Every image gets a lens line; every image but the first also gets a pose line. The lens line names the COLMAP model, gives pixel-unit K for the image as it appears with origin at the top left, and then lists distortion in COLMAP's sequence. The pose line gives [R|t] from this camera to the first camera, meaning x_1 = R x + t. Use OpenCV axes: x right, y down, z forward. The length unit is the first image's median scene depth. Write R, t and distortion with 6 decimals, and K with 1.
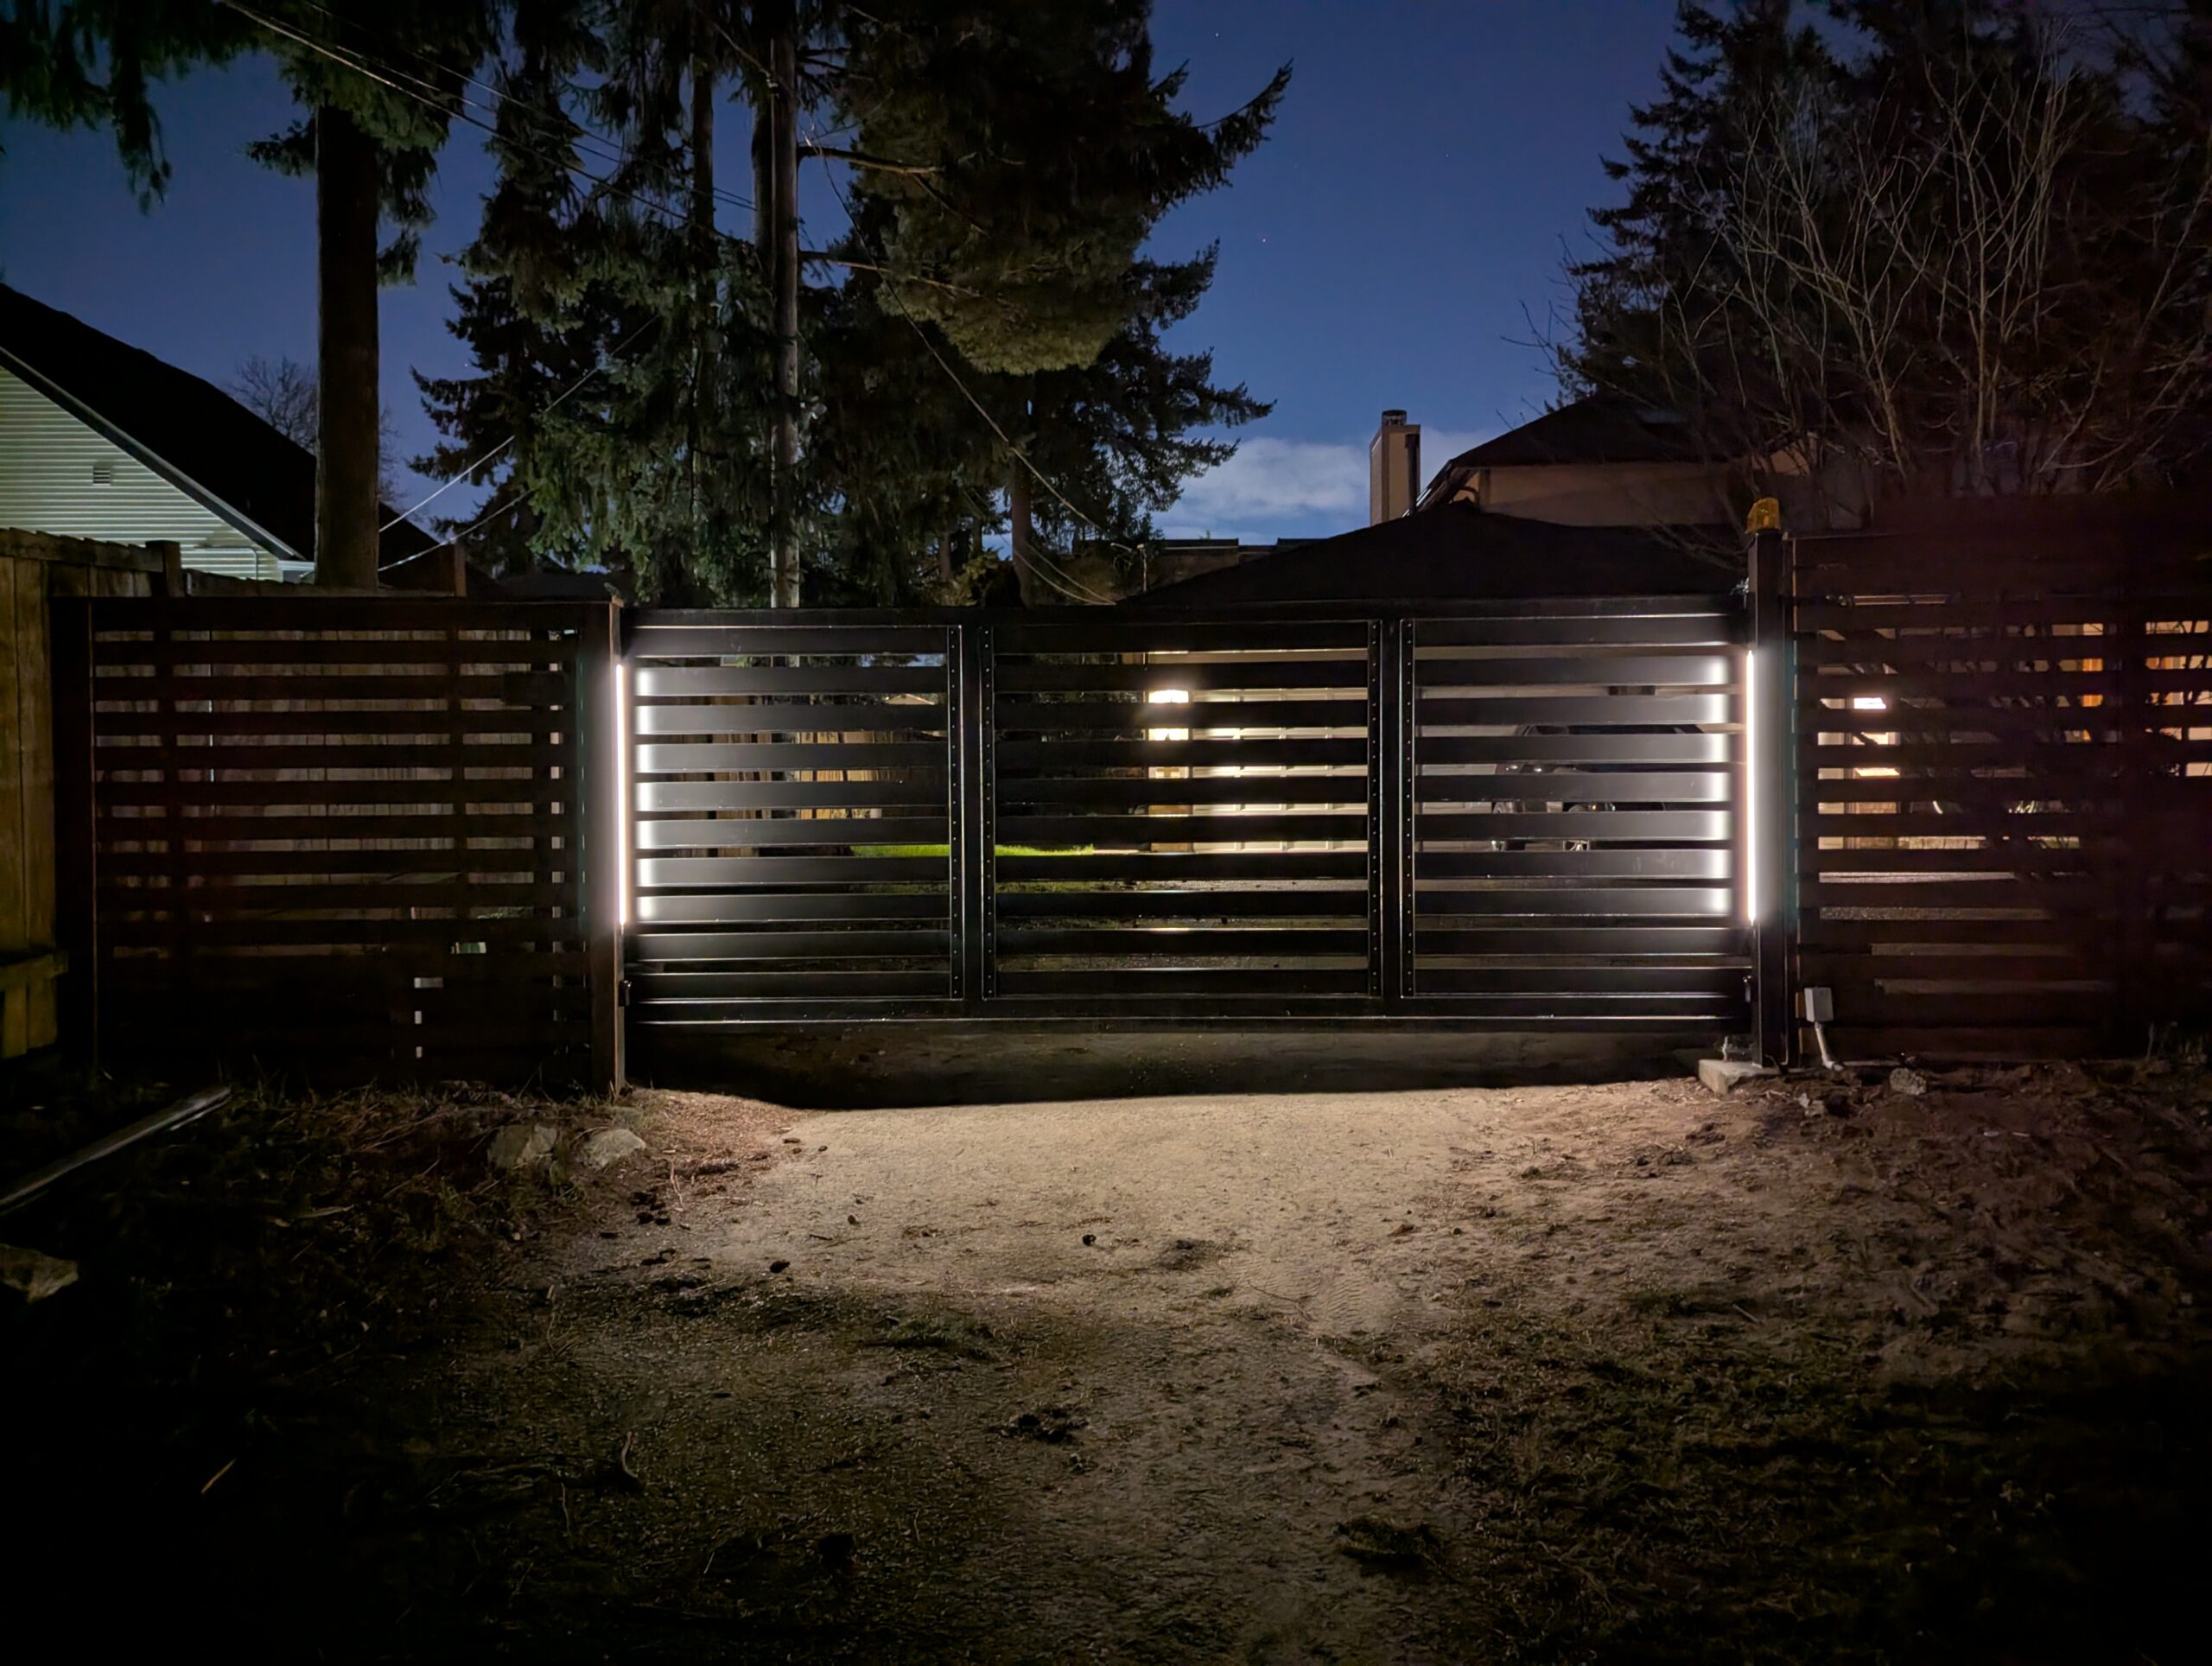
lens RADIAL K [[1554.7, 0, 1110.0], [0, 1554.7, 883.4], [0, 0, 1]] dist [0.071141, -0.057271]
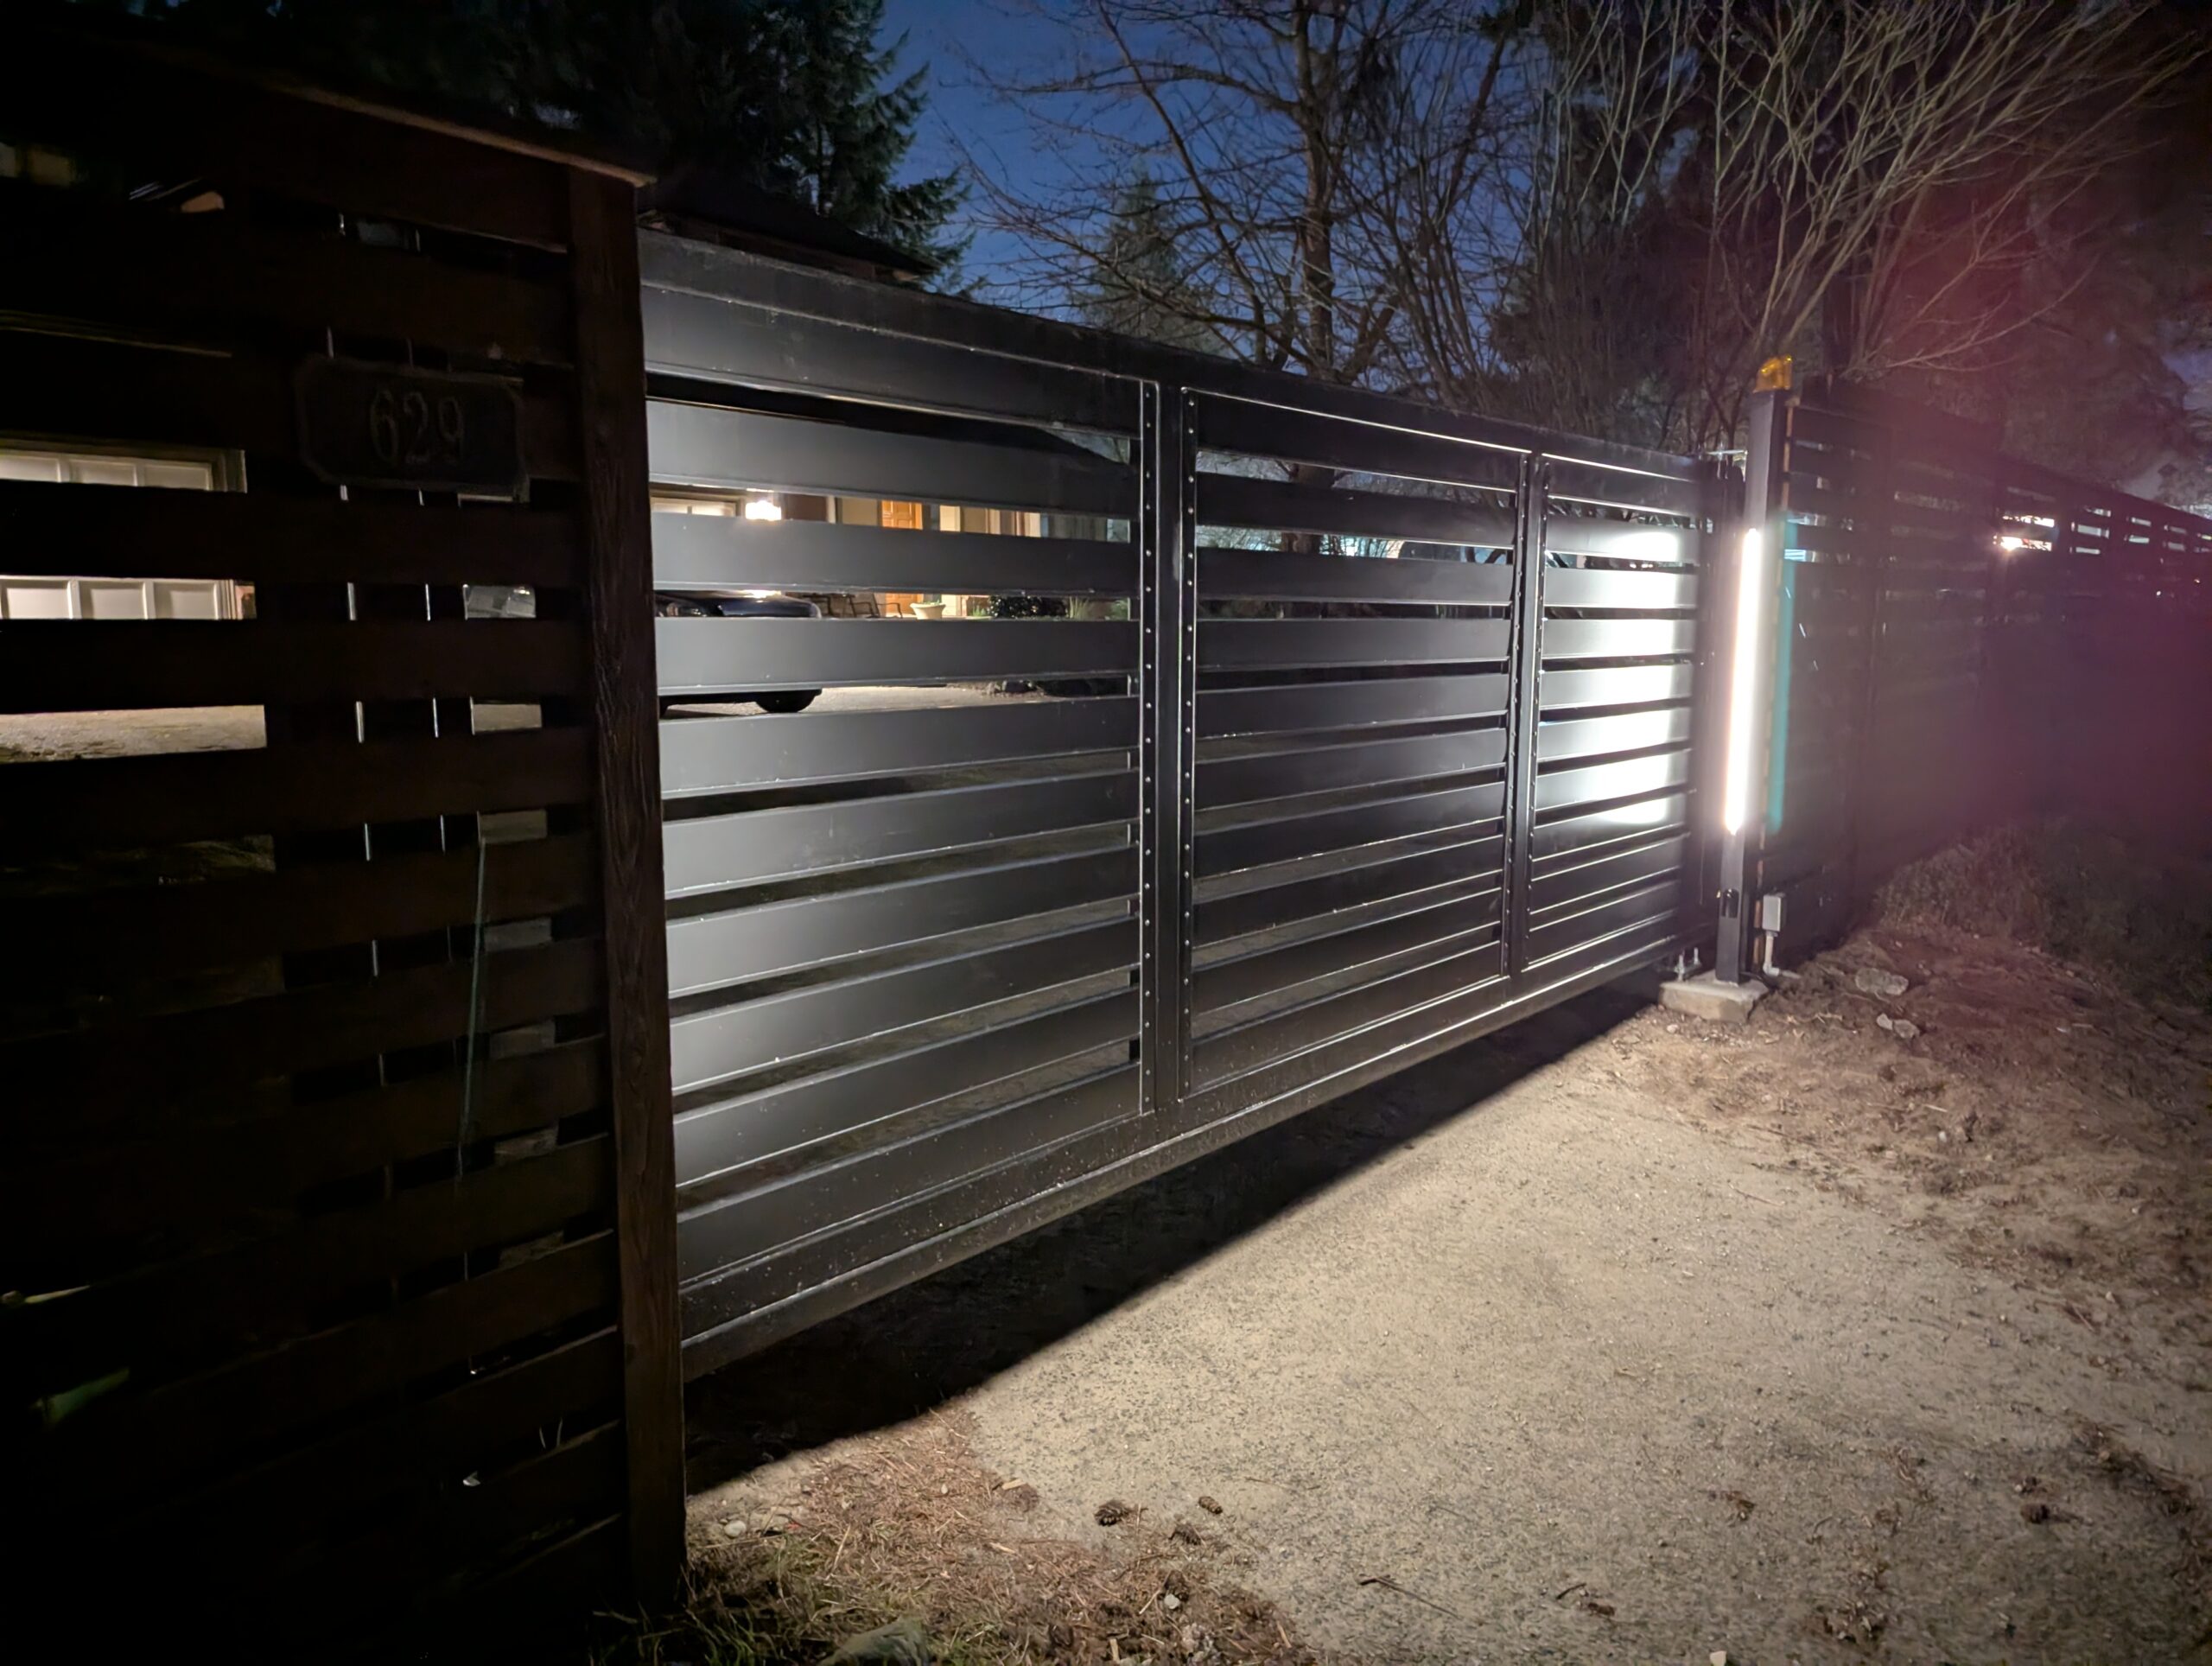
lens RADIAL K [[1539.8, 0, 1111.8], [0, 1539.8, 868.5], [0, 0, 1]] dist [0.084161, -0.065593]
pose [[0.623506, -0.113052, 0.773602, -0.080048], [0.021538, 0.991598, 0.127551, -0.011888], [-0.781522, -0.062867, 0.620702, 0.109420]]
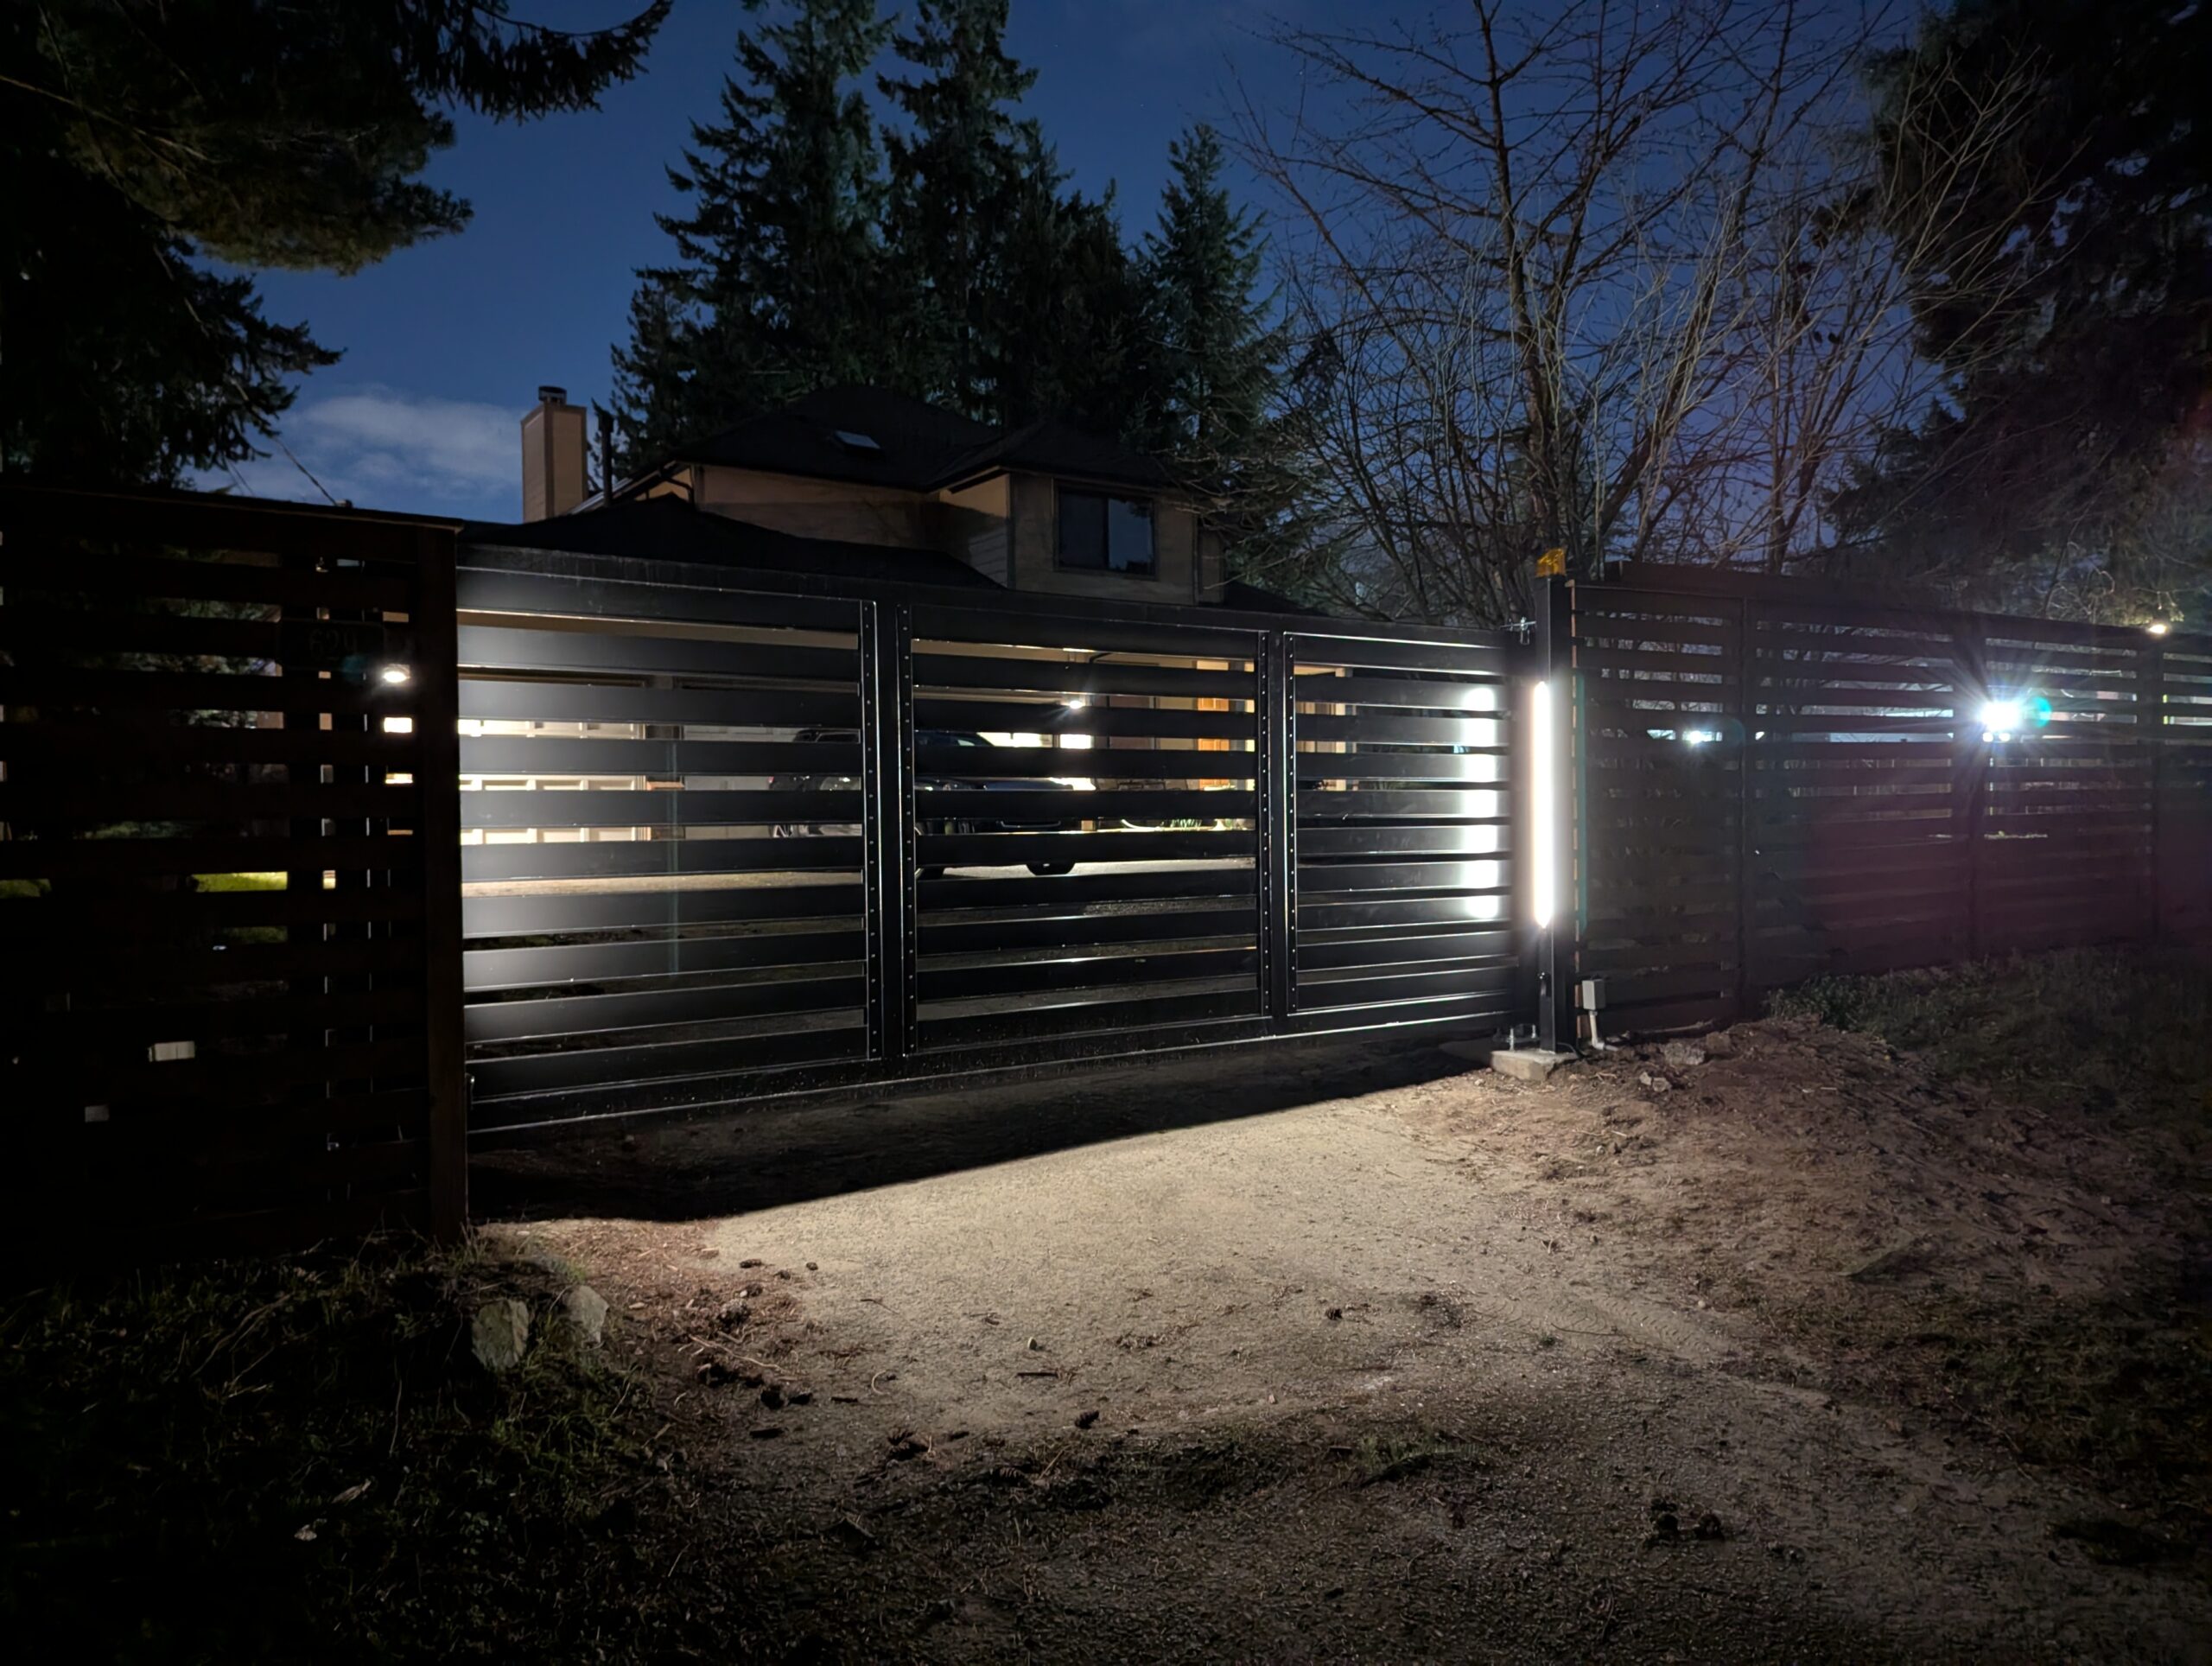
lens RADIAL K [[1554.7, 0, 1110.0], [0, 1554.7, 883.4], [0, 0, 1]] dist [0.071141, -0.057271]
pose [[0.812799, -0.024444, 0.582031, -0.075058], [0.026934, 0.999628, 0.004370, -0.002800], [-0.581921, 0.012124, 0.813155, 0.041460]]
